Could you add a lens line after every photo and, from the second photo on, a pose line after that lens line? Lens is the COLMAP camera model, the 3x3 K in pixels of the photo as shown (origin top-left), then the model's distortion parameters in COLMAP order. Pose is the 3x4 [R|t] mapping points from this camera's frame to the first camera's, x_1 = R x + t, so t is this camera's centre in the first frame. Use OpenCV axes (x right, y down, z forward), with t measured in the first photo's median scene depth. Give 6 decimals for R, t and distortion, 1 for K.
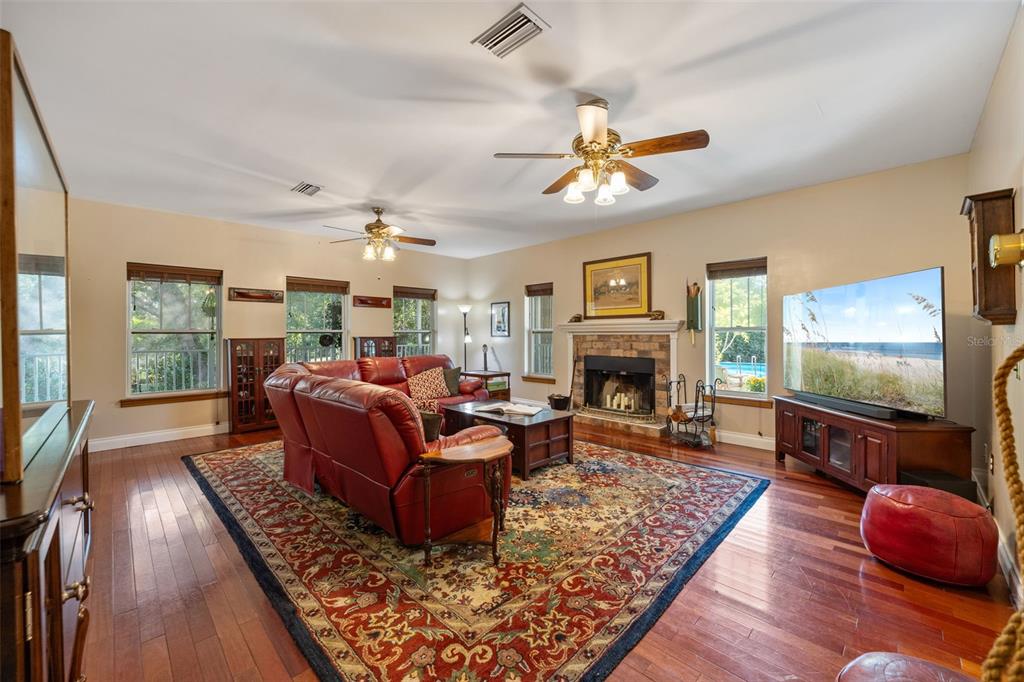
lens RADIAL K [[401.4, 0, 503.3], [0, 401.4, 339.5], [0, 0, 1]] dist [0.000980, -0.000022]
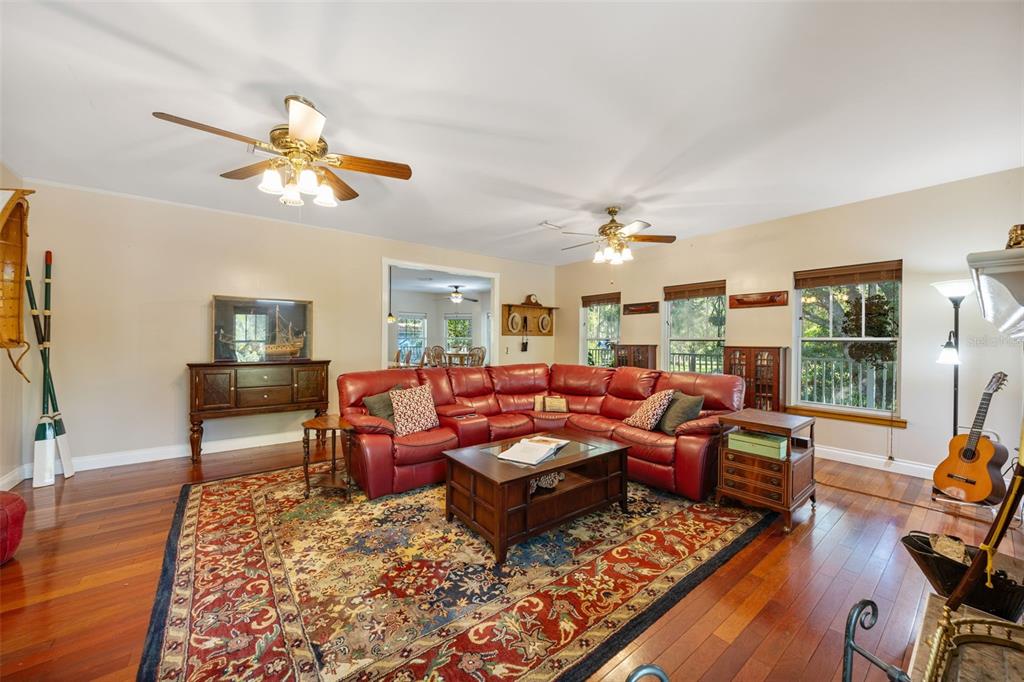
lens RADIAL K [[369.6, 0, 512.0], [0, 369.6, 341.0], [0, 0, 1]] dist [0.000371, -0.000077]
pose [[-0.109011, 0.004817, -0.994029, 0.949754], [-0.016650, 0.999839, 0.006671, -0.031507], [0.993901, 0.017277, -0.108914, 1.440121]]
